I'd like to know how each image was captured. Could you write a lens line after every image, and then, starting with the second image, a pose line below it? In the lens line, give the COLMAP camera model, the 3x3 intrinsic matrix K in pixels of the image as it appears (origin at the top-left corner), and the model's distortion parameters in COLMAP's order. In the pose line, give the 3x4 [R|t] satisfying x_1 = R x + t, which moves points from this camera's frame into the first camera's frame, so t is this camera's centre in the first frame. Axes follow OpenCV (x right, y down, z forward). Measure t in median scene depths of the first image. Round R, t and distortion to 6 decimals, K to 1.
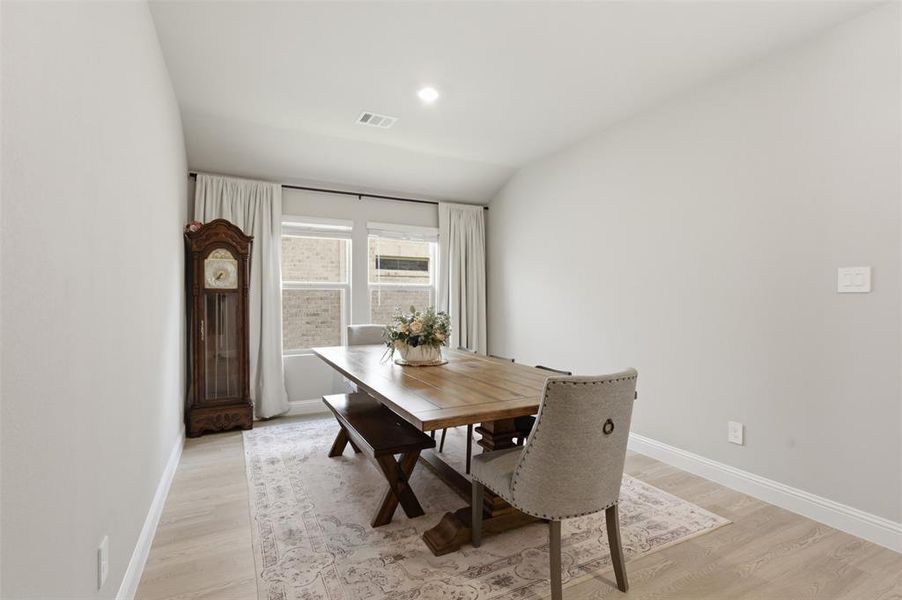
lens RADIAL K [[426.1, 0, 462.2], [0, 426.1, 295.7], [0, 0, 1]] dist [0.001016, 0.003063]
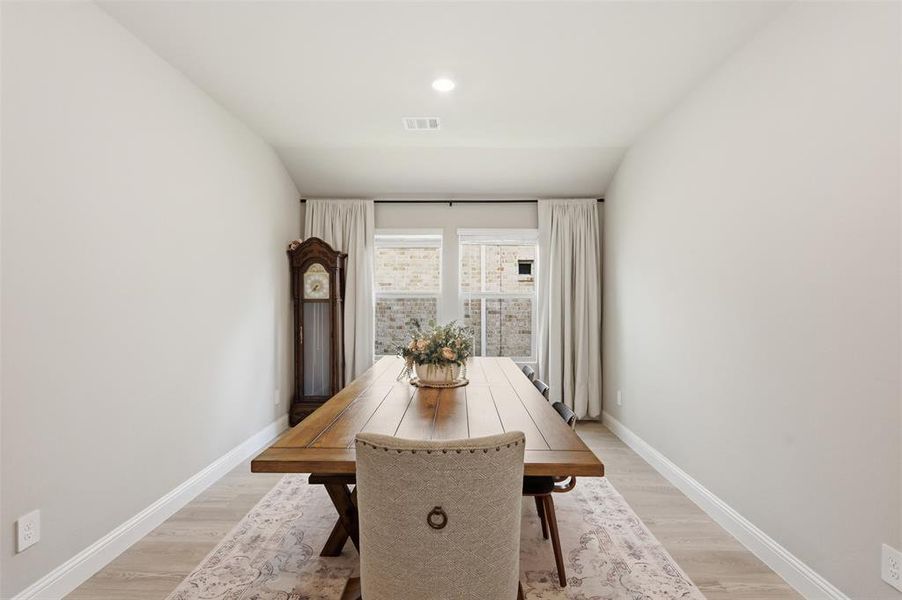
lens RADIAL K [[426.1, 0, 452.9], [0, 426.1, 300.4], [0, 0, 1]] dist [0.001016, 0.003063]
pose [[0.878696, 0.002231, -0.477377, 0.289219], [-0.000225, 0.999991, 0.004260, -0.016934], [0.477382, -0.003636, 0.878688, 0.177239]]
